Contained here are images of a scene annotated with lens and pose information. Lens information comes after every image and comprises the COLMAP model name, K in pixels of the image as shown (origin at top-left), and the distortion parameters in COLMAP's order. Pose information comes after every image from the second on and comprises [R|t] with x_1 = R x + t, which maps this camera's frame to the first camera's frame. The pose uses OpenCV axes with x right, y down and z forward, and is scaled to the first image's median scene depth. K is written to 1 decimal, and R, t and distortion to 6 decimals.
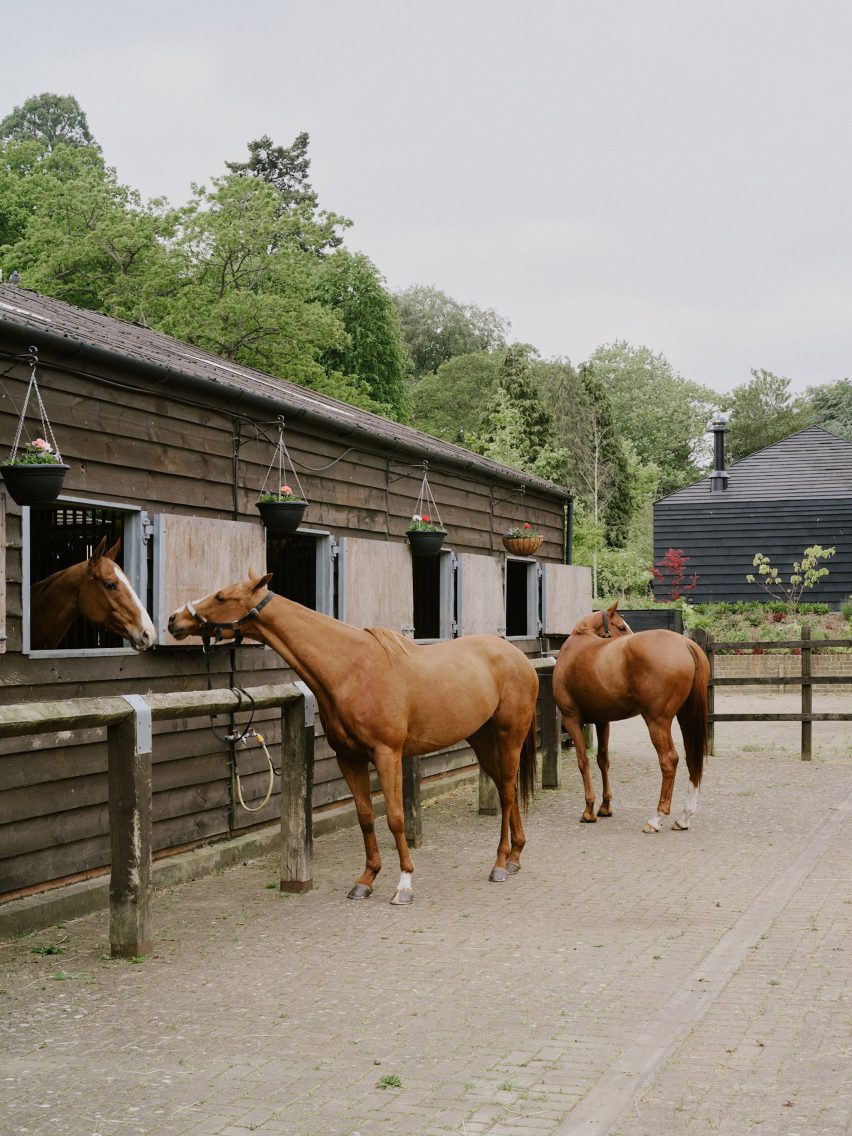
lens RADIAL K [[2029.6, 0, 483.8], [0, 2029.6, 527.7], [0, 0, 1]] dist [0.002818, -0.095577]
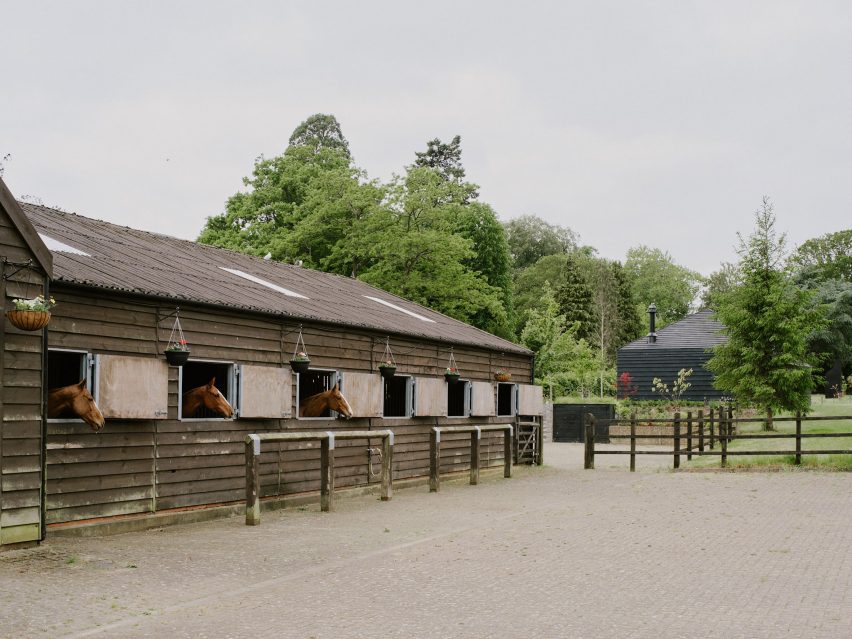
lens RADIAL K [[1177.7, 0, 426.0], [0, 1177.7, 319.5], [0, 0, 1]] dist [-0.013892, -0.030412]
pose [[0.992765, 0.006836, -0.119877, 0.081446], [-0.010049, 0.999606, -0.026220, -0.019591], [0.119650, 0.027235, 0.992442, -0.339068]]
